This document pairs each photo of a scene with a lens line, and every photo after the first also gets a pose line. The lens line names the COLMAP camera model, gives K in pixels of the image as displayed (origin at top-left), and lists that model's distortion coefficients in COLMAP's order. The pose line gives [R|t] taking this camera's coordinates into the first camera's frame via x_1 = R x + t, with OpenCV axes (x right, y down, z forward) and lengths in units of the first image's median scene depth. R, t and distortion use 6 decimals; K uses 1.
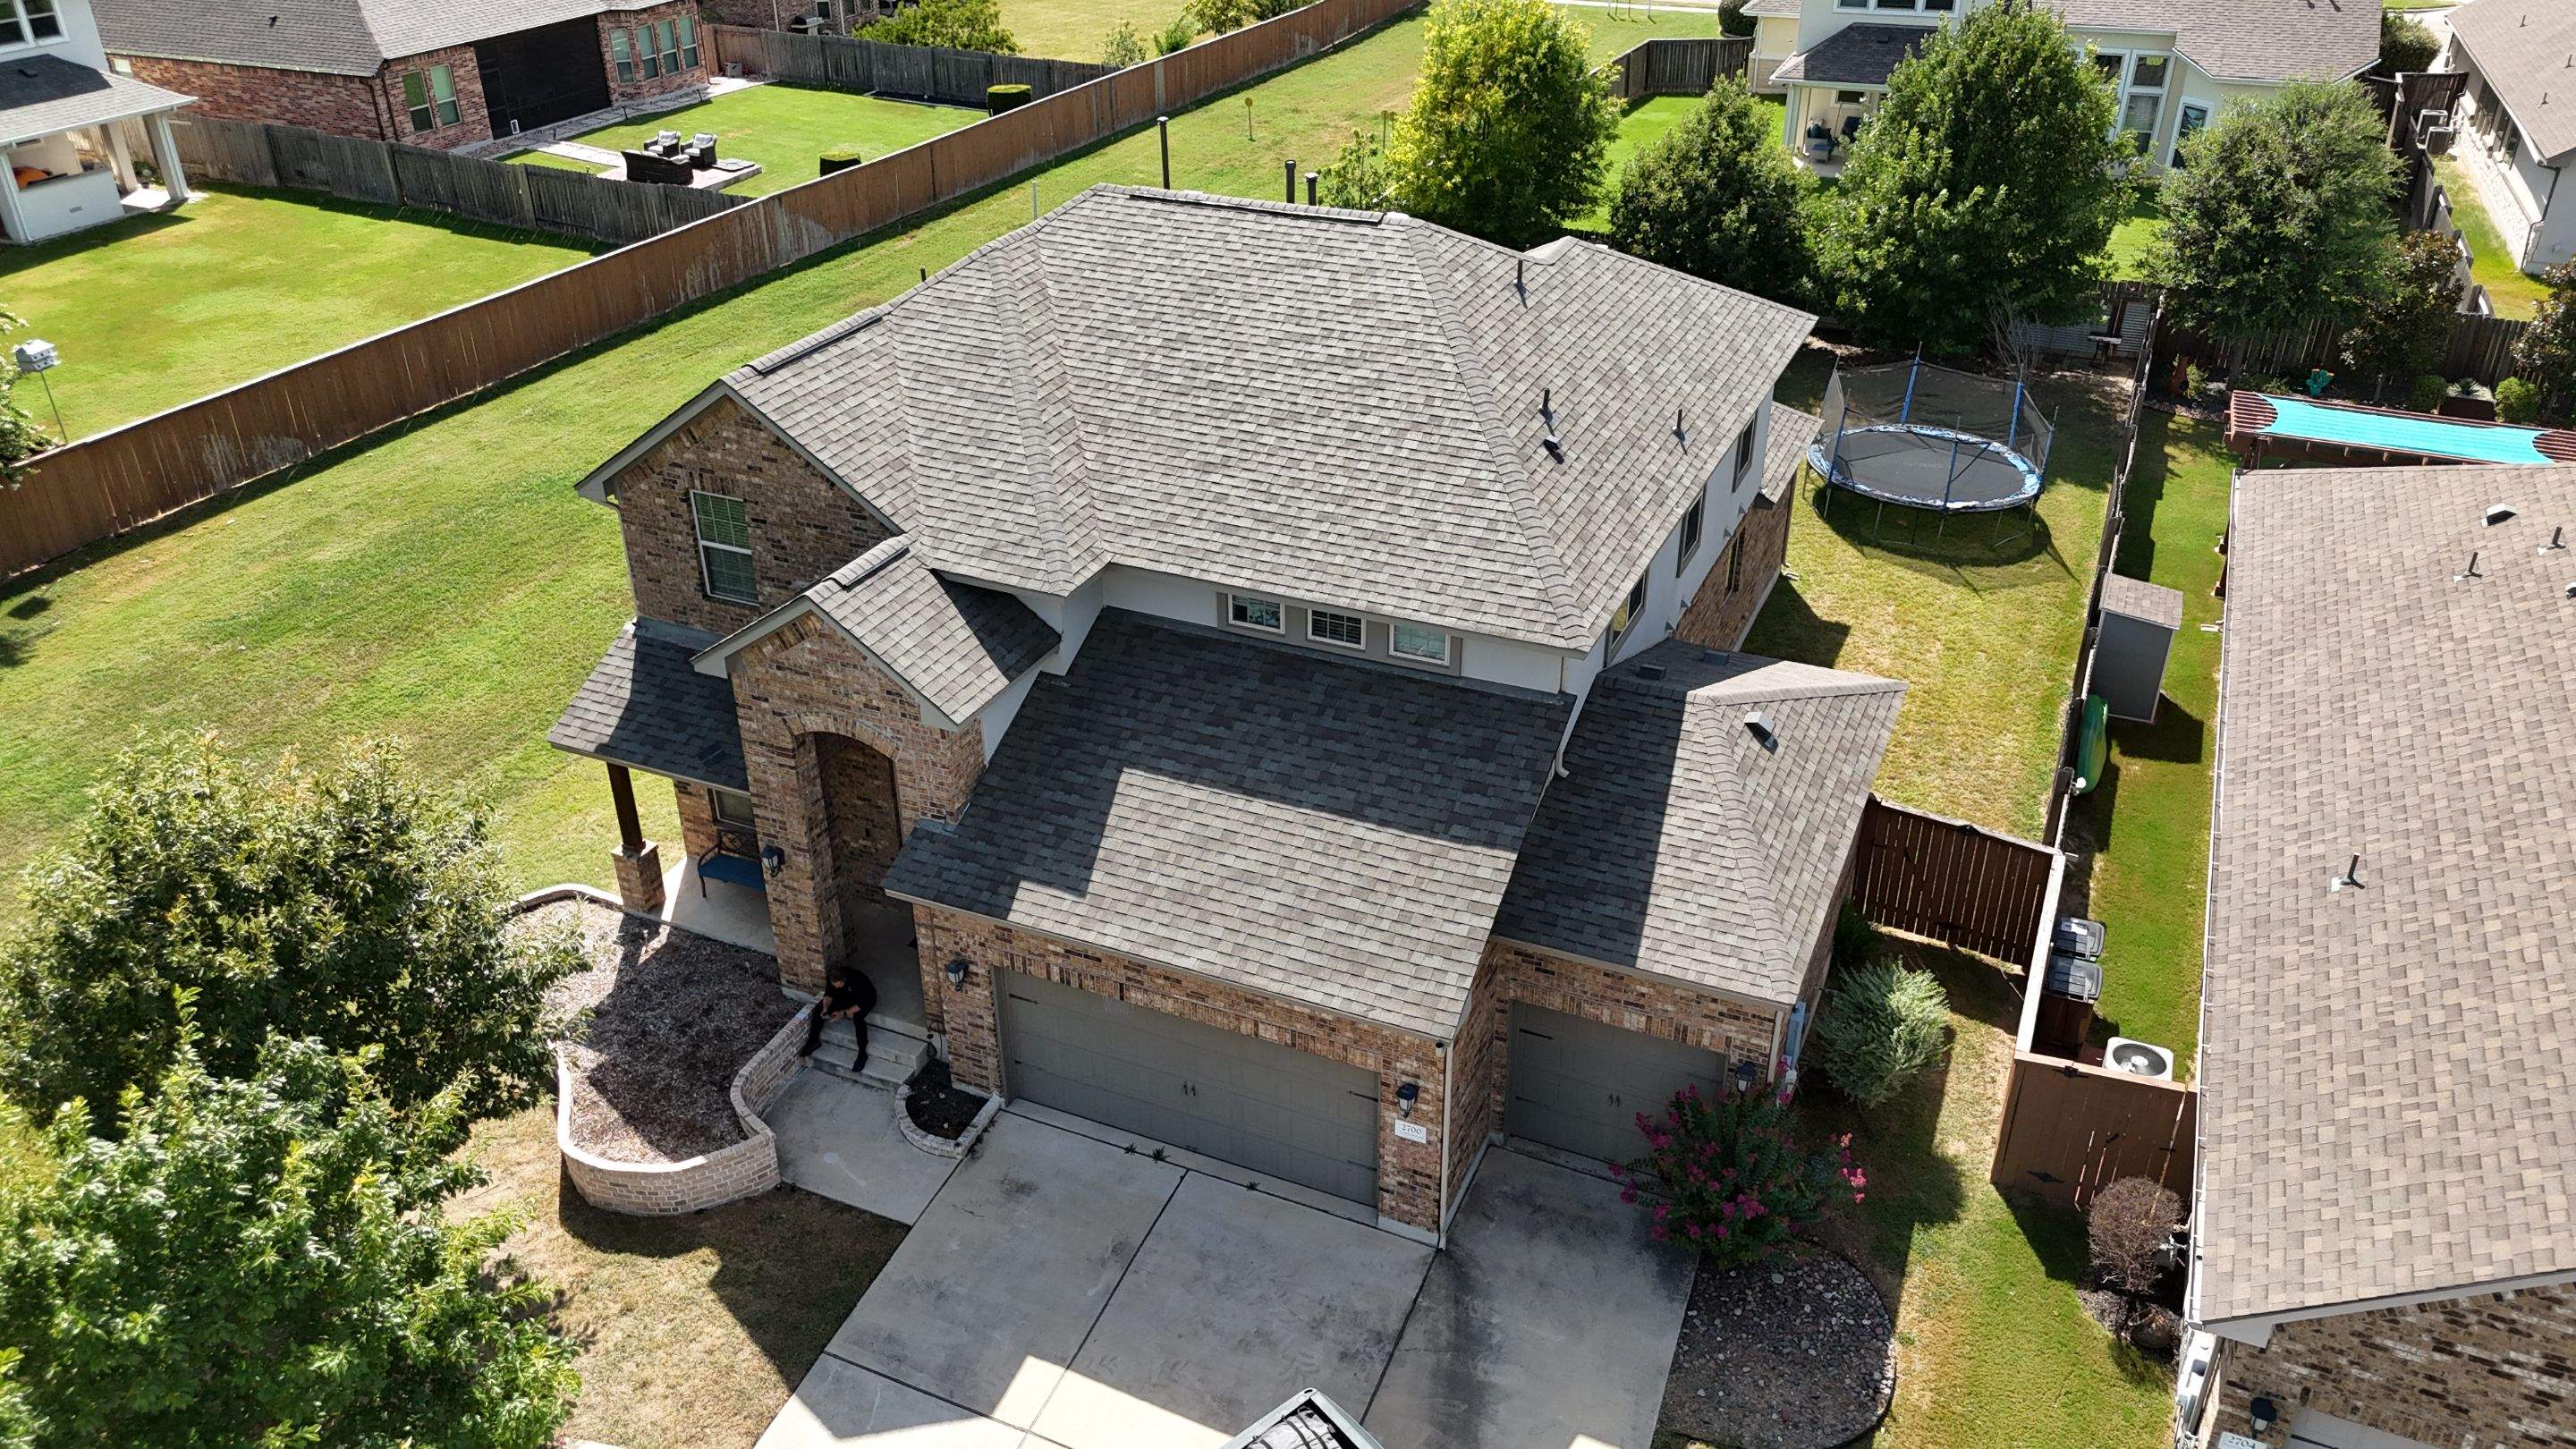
lens RADIAL K [[1901.4, 0, 1291.7], [0, 1901.4, 721.8], [0, 0, 1]] dist [0.075366, -0.075658]
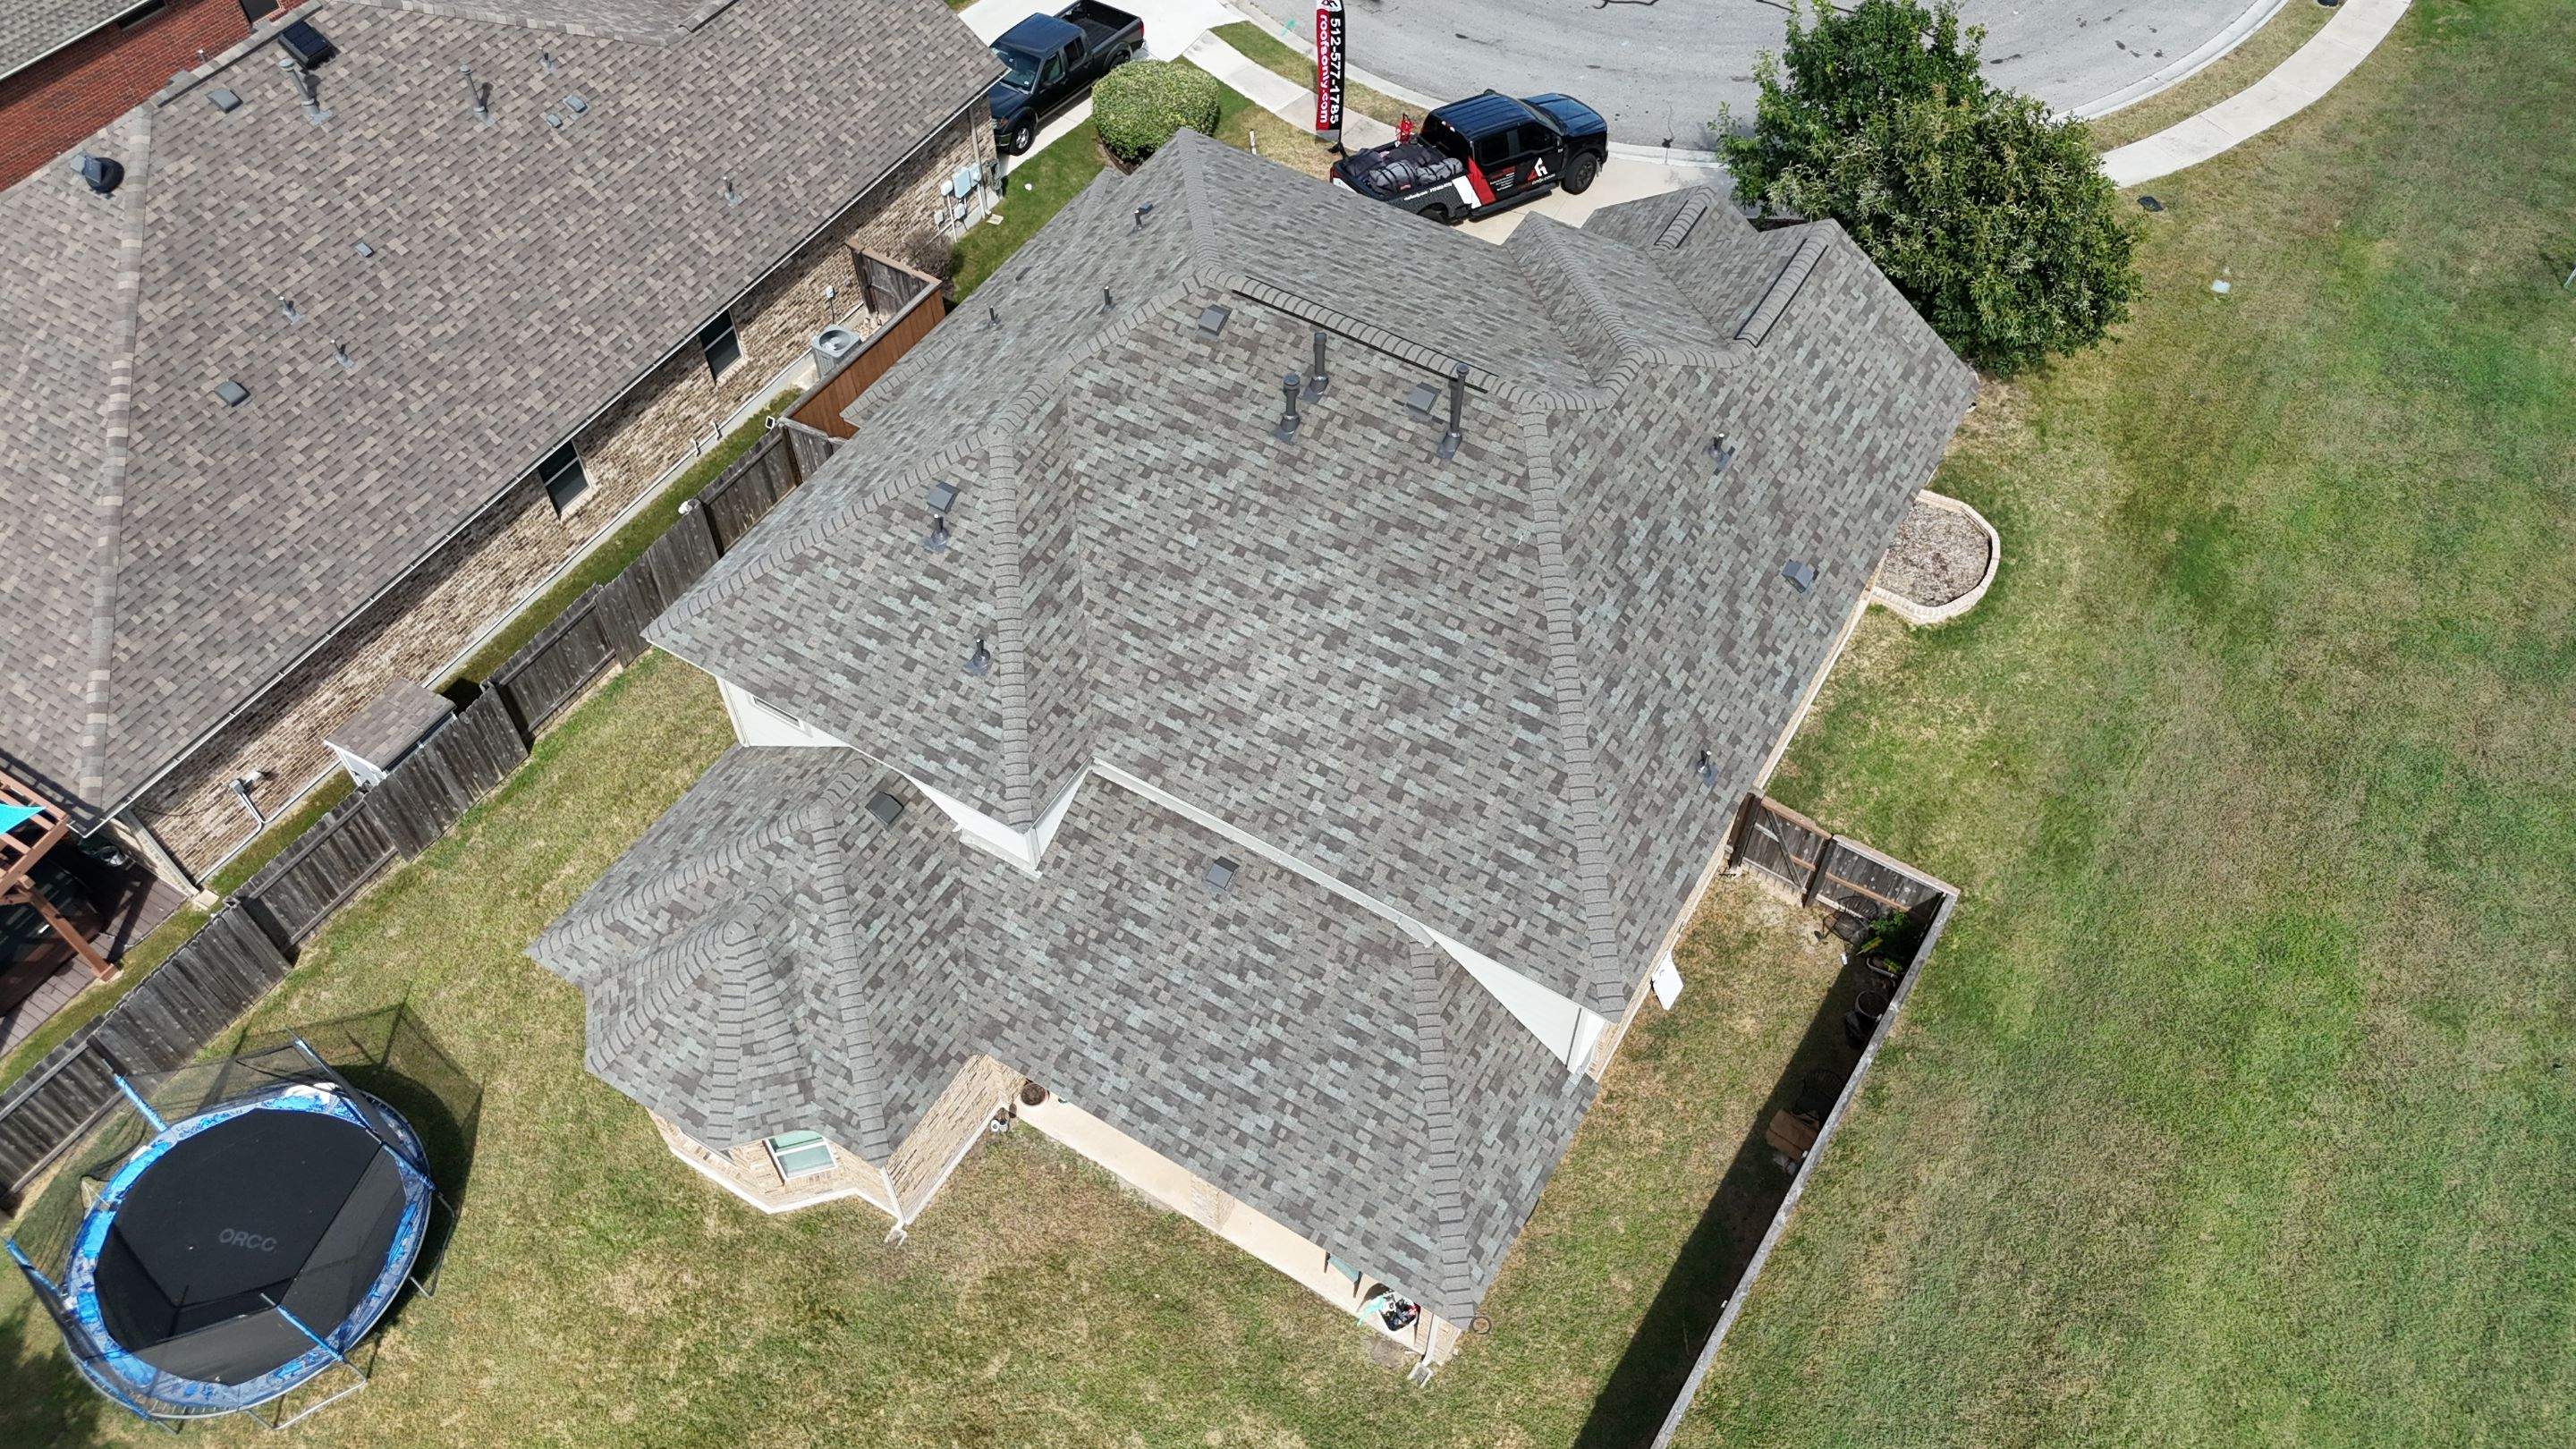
lens RADIAL K [[1901.4, 0, 1292.9], [0, 1901.4, 692.4], [0, 0, 1]] dist [0.075366, -0.075658]
pose [[-0.992695, -0.094954, 0.074436, -0.077473], [0.058246, 0.163133, 0.984883, -1.269402], [-0.105662, 0.982024, -0.156410, 1.444720]]
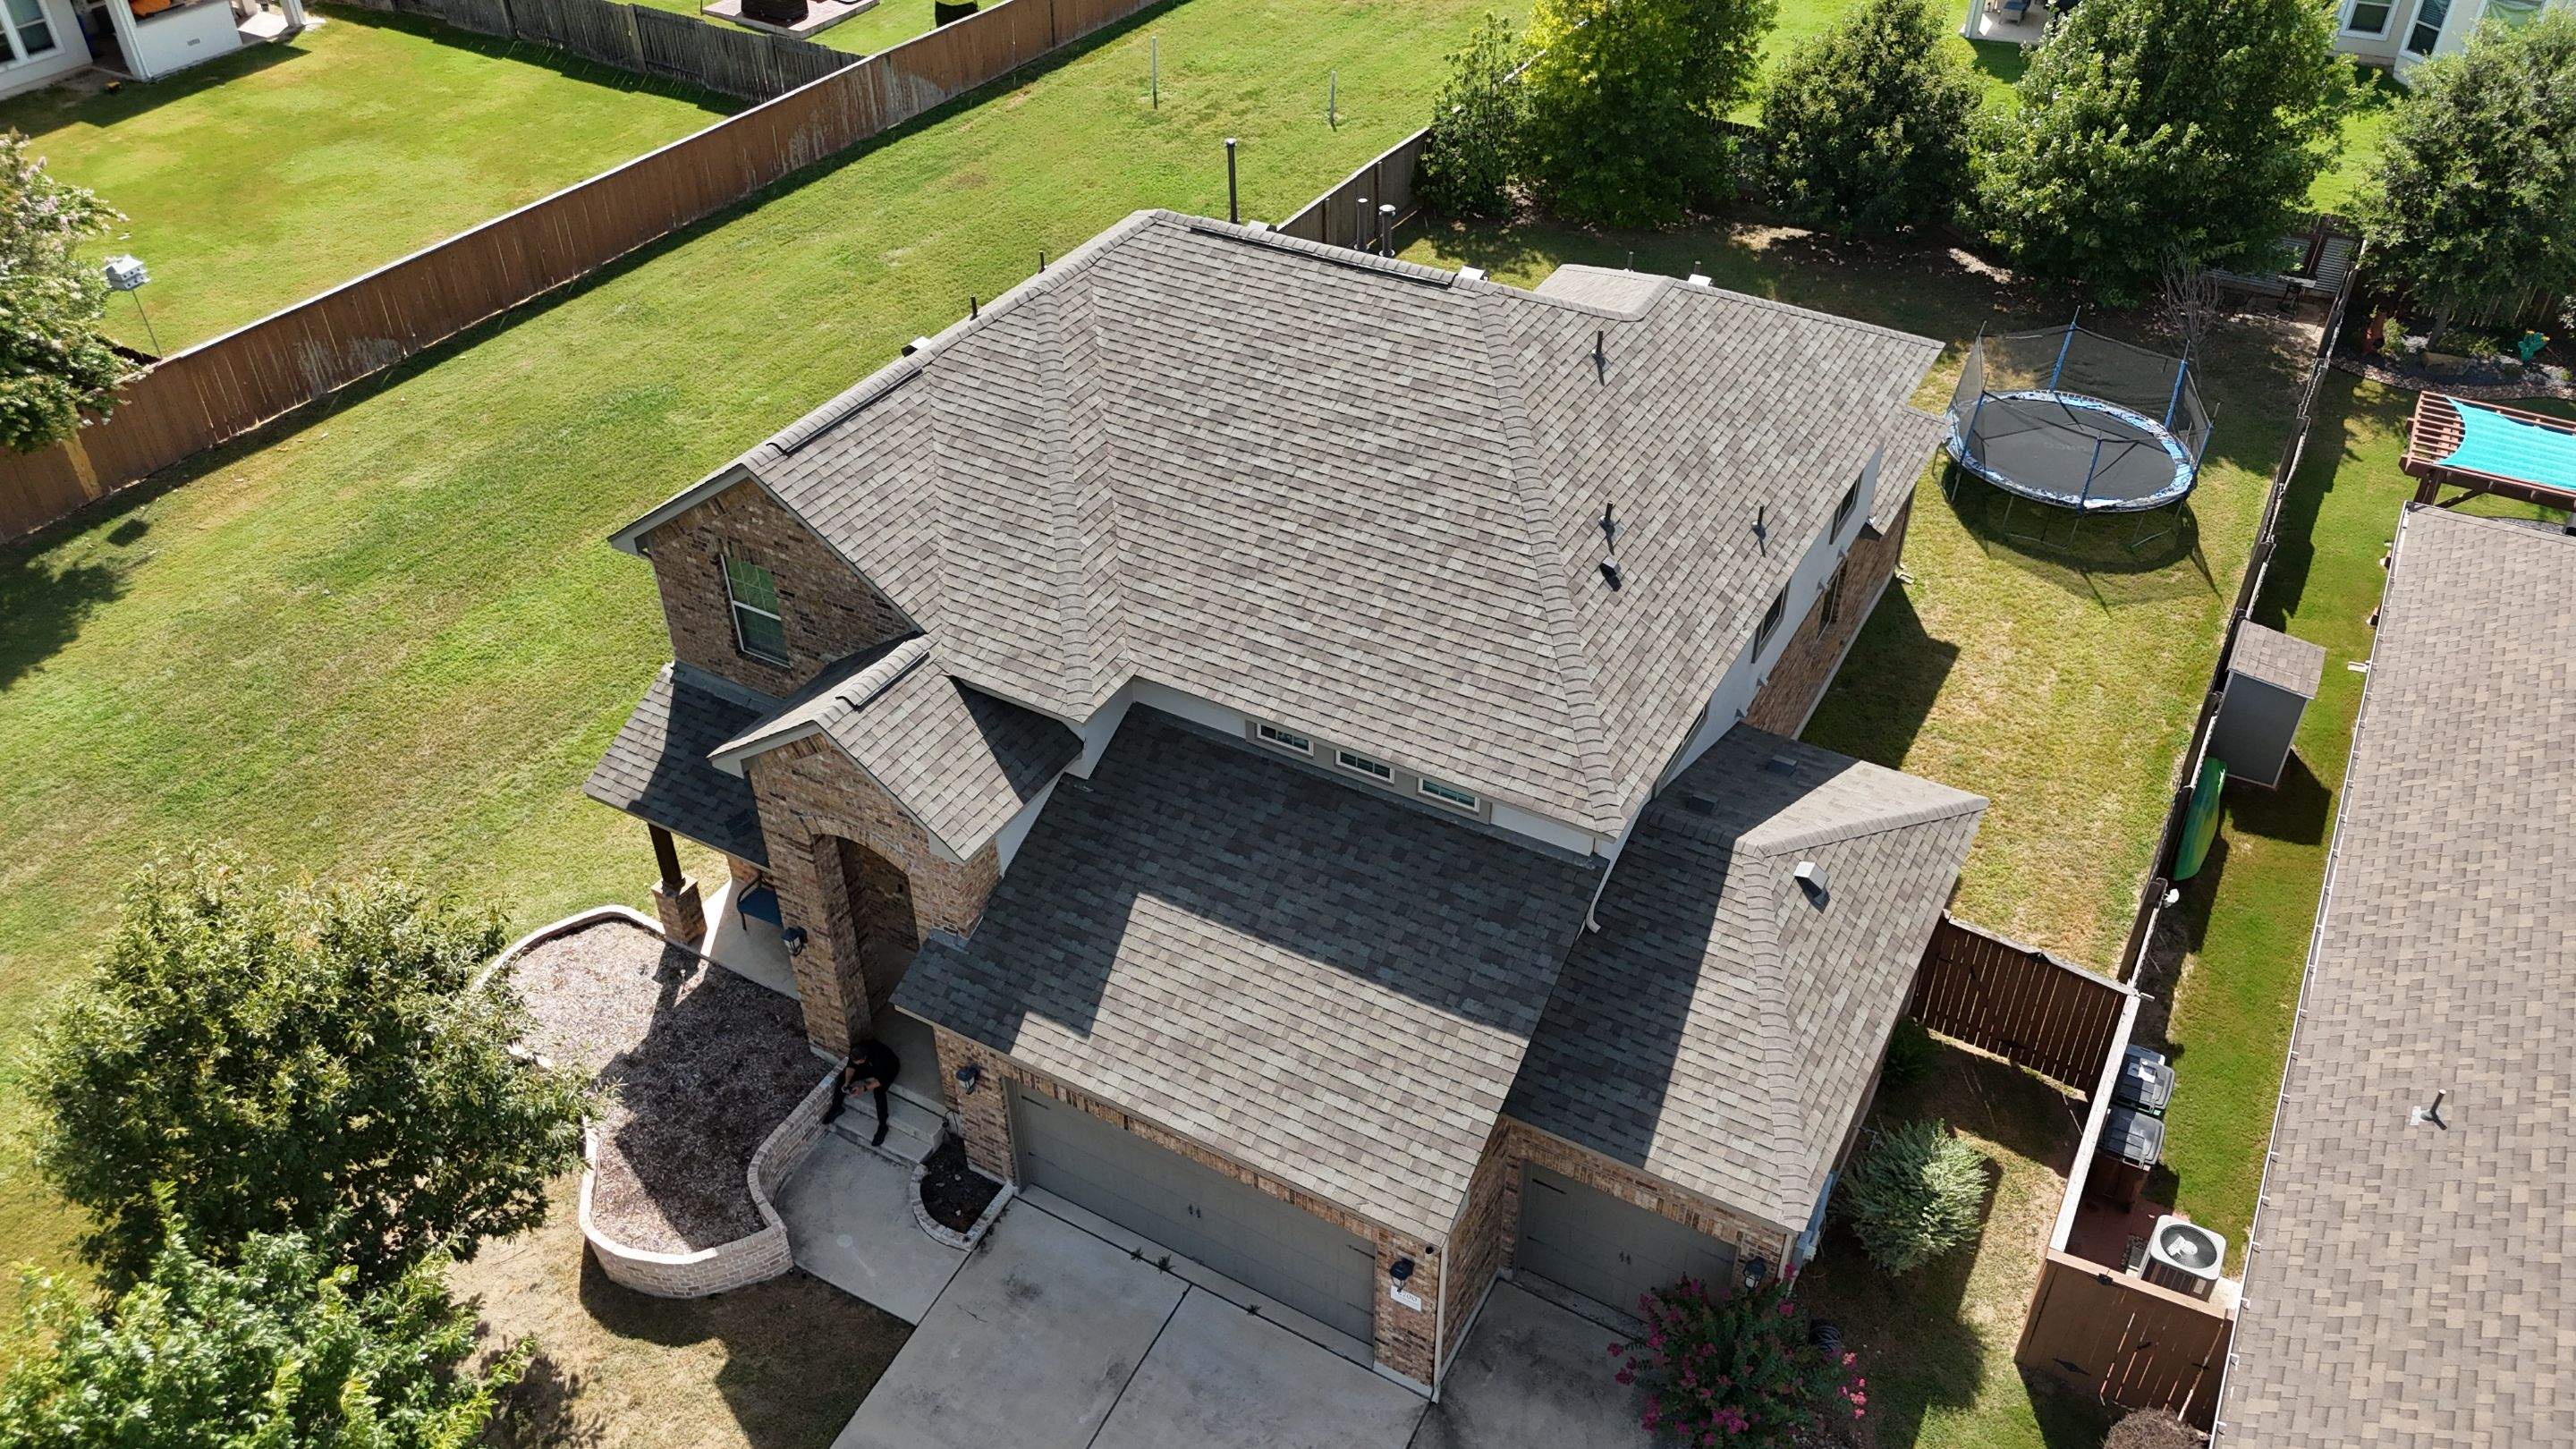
lens RADIAL K [[1901.4, 0, 1288.2], [0, 1901.4, 716.4], [0, 0, 1]] dist [0.075366, -0.075658]
pose [[0.995522, 0.055146, -0.076782, 0.053806], [-0.044196, 0.989495, 0.137644, -0.189189], [0.083566, -0.133635, 0.987501, 0.052544]]
